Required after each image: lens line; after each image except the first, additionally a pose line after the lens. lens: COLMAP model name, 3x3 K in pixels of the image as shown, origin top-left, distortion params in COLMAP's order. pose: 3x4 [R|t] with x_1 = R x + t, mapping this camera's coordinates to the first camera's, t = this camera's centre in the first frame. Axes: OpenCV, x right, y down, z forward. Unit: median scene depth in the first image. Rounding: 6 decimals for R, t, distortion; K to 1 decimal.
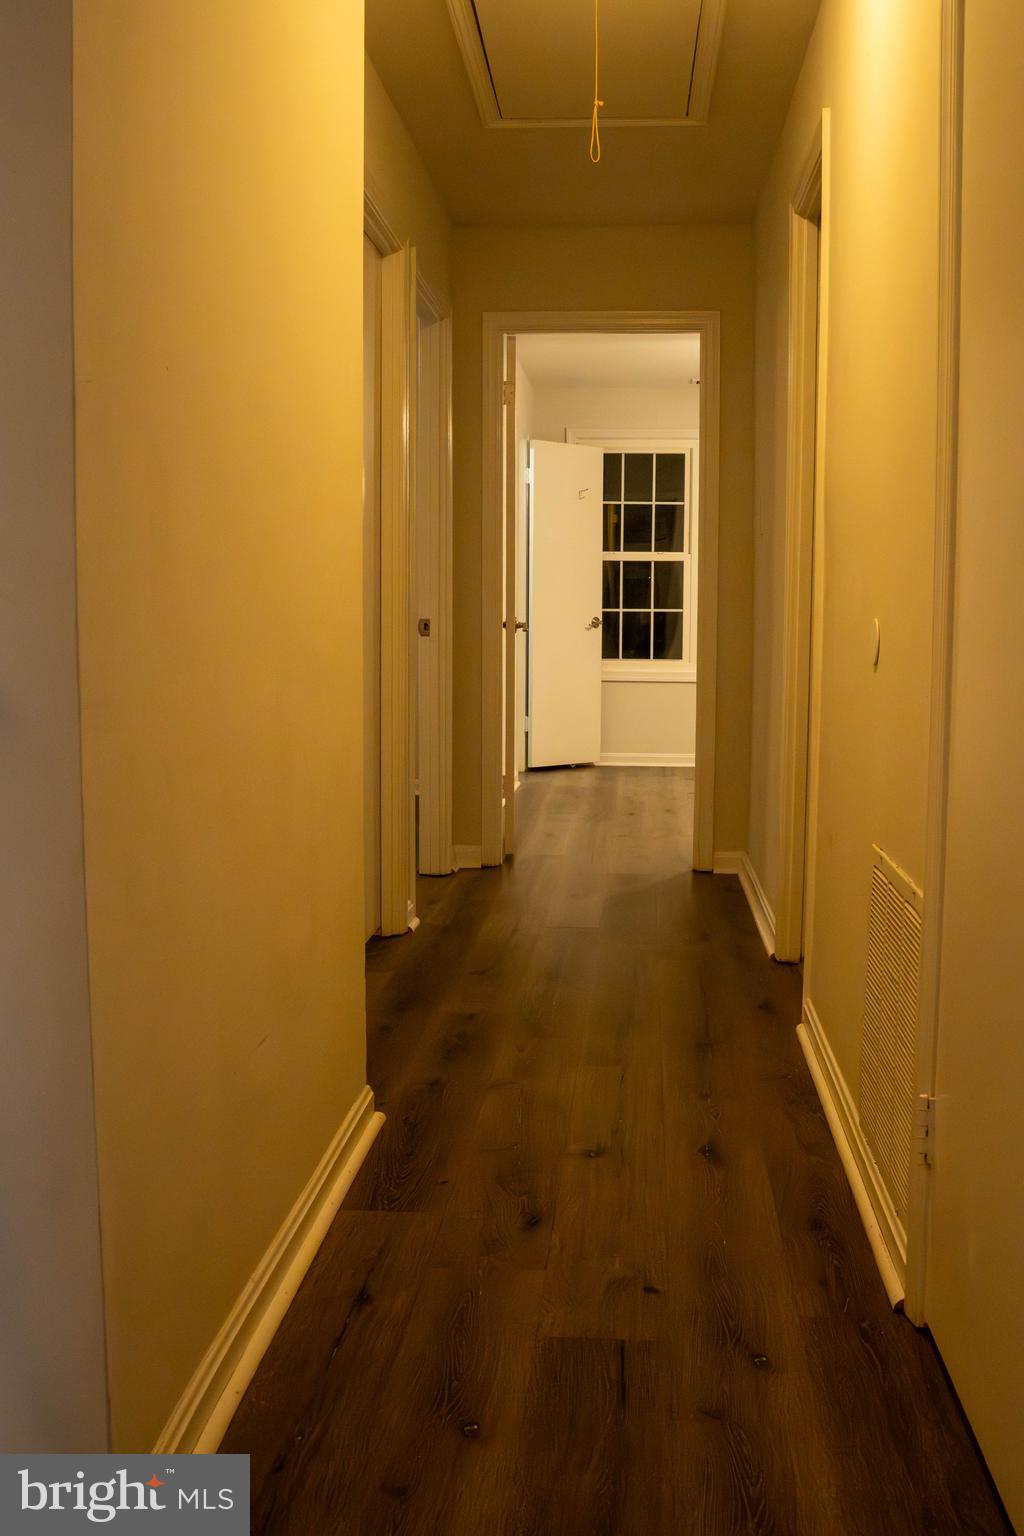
lens RADIAL K [[1477.1, 0, 512.0], [0, 1477.1, 768.0], [0, 0, 1]] dist [-0.220779, 0.000210]
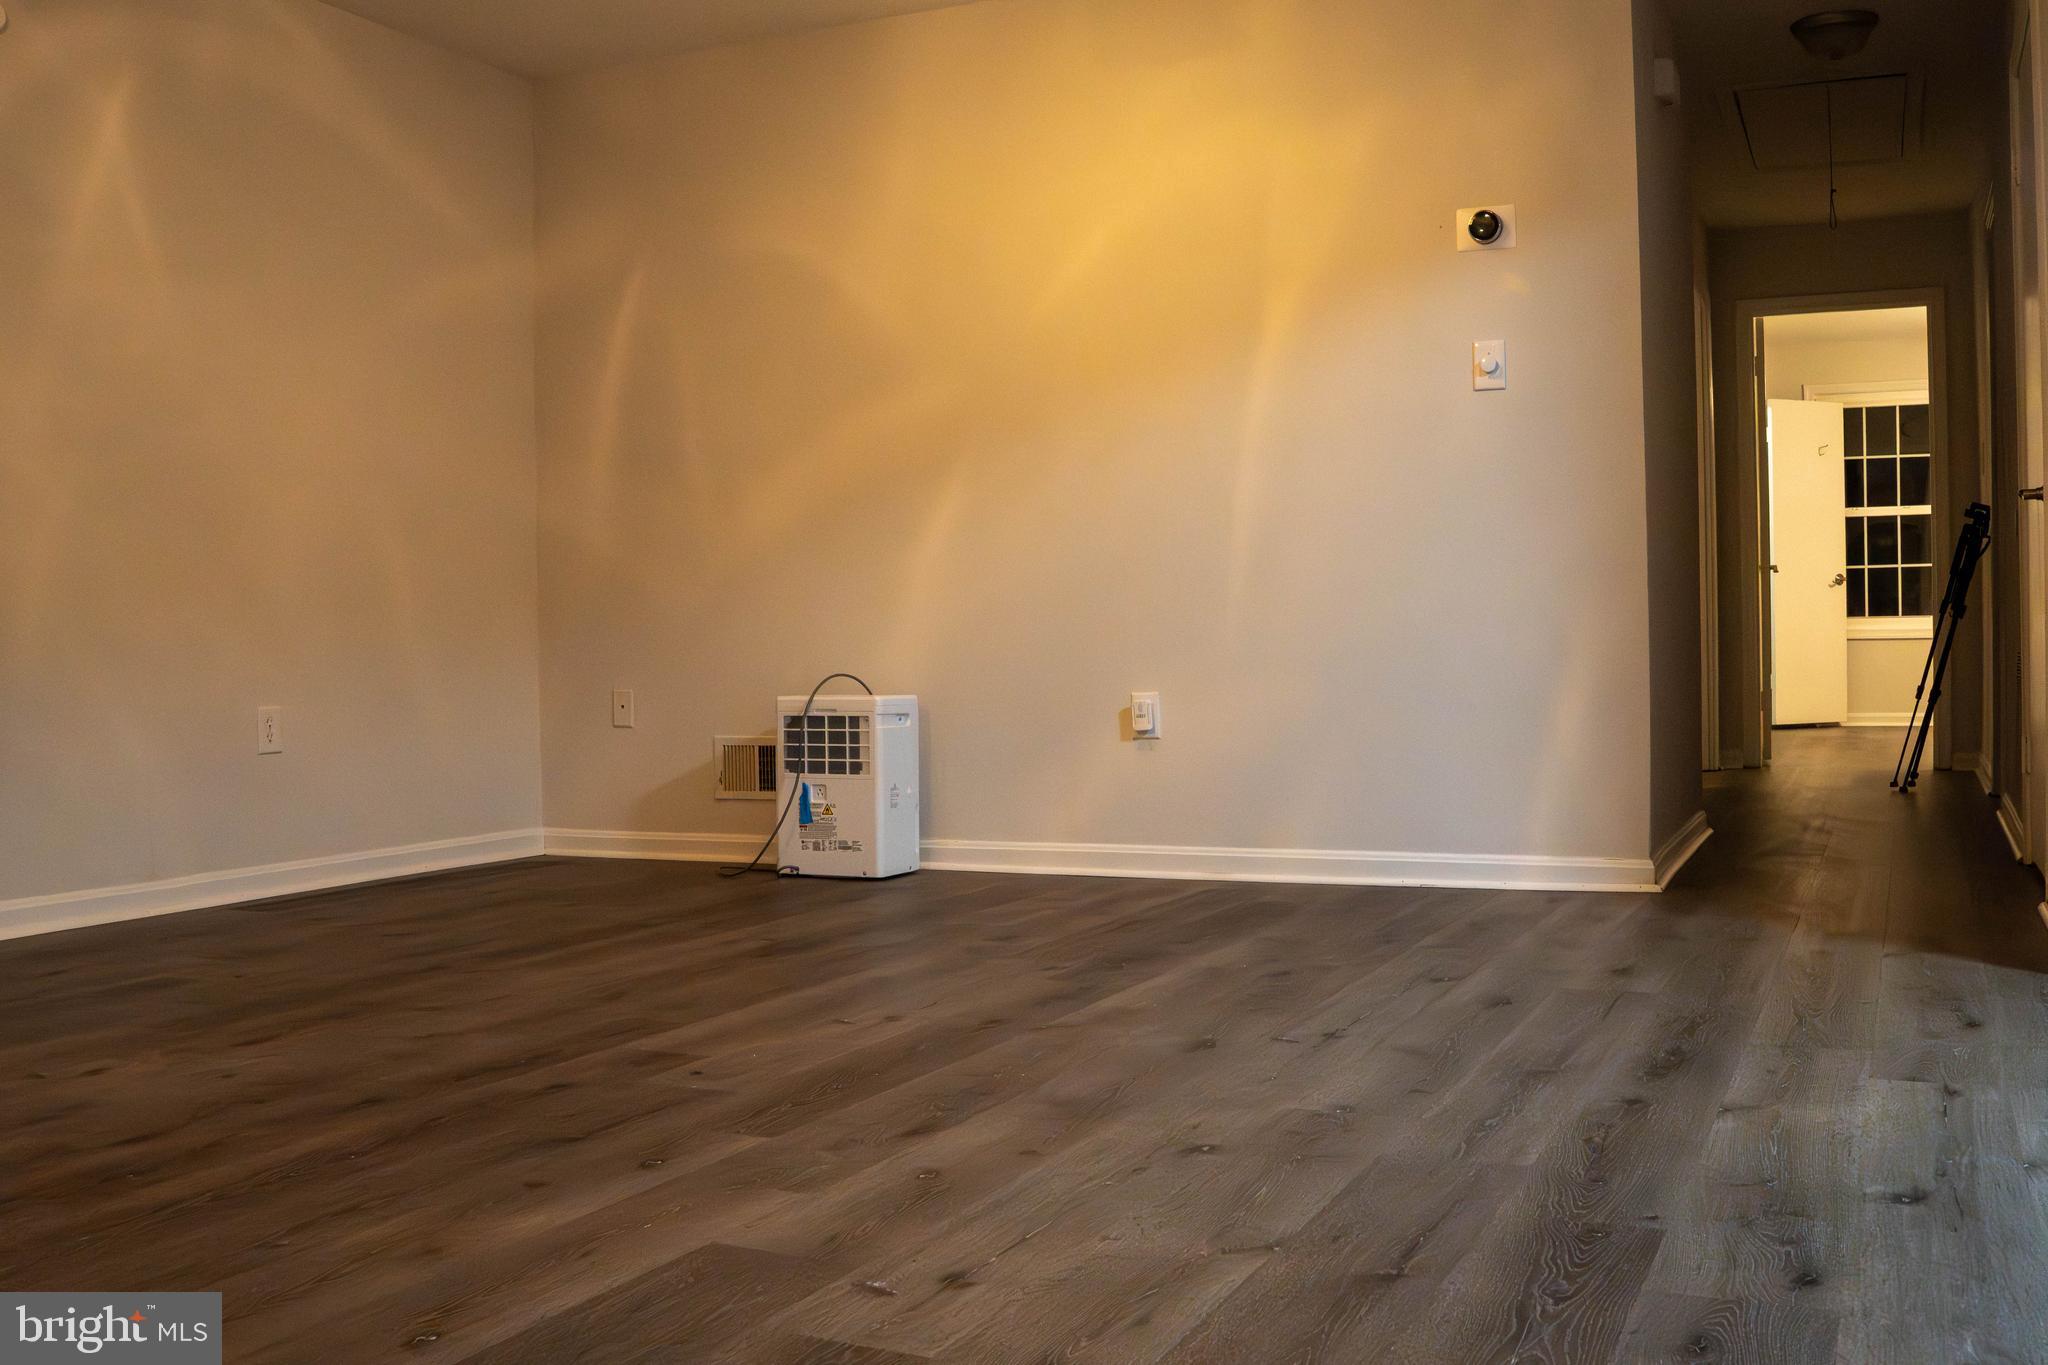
lens RADIAL K [[2180.8, 0, 1024.0], [0, 2180.8, 682.5], [0, 0, 1]] dist [-0.081130, 0.000385]
pose [[0.953853, -0.018086, -0.299729, -0.033361], [-0.008832, 0.996063, -0.088211, 0.103607], [0.300145, 0.086788, 0.949937, -0.538094]]
